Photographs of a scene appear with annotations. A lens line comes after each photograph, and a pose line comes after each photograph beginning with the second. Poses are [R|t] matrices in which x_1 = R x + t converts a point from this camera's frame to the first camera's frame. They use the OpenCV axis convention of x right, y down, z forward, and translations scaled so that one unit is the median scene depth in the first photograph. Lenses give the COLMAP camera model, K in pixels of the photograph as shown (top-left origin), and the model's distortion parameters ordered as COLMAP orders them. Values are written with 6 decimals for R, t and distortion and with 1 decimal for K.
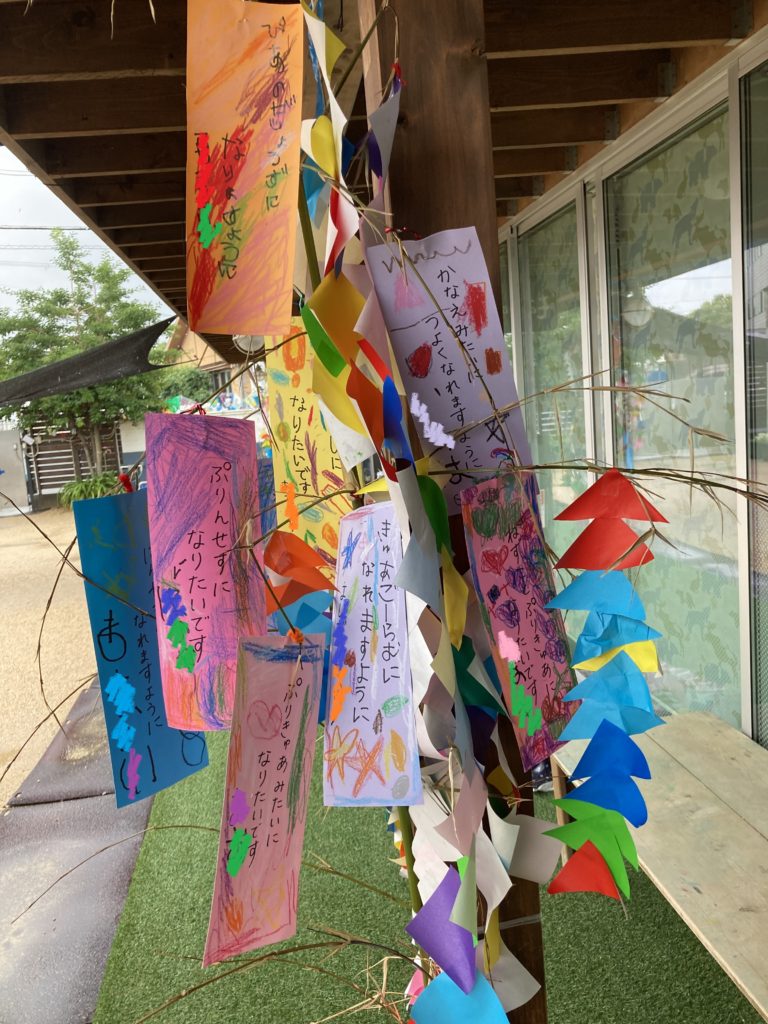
lens RADIAL K [[835.5, 0, 384.8], [0, 835.5, 431.1], [0, 0, 1]] dist [0.064568, -0.043141]
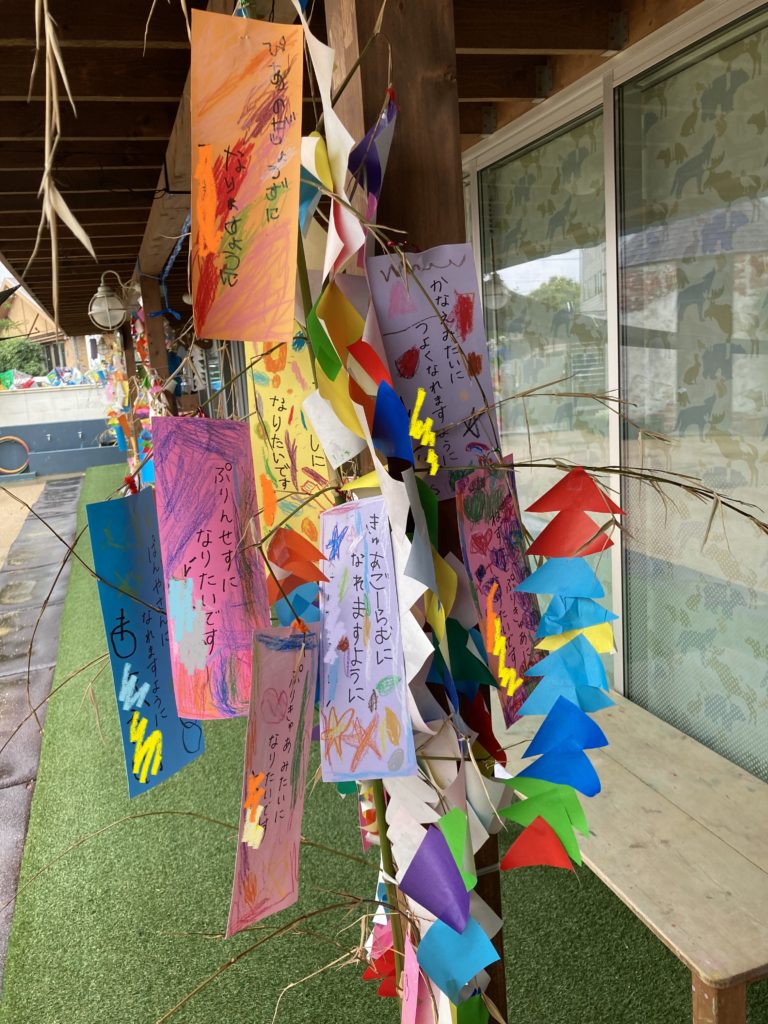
lens RADIAL K [[835.5, 0, 384.8], [0, 835.5, 431.1], [0, 0, 1]] dist [0.064568, -0.043141]
pose [[0.985619, -0.005874, 0.168880, -0.172171], [0.001350, 0.999637, 0.026895, -0.030277], [-0.168977, -0.026280, 0.985270, -0.059292]]
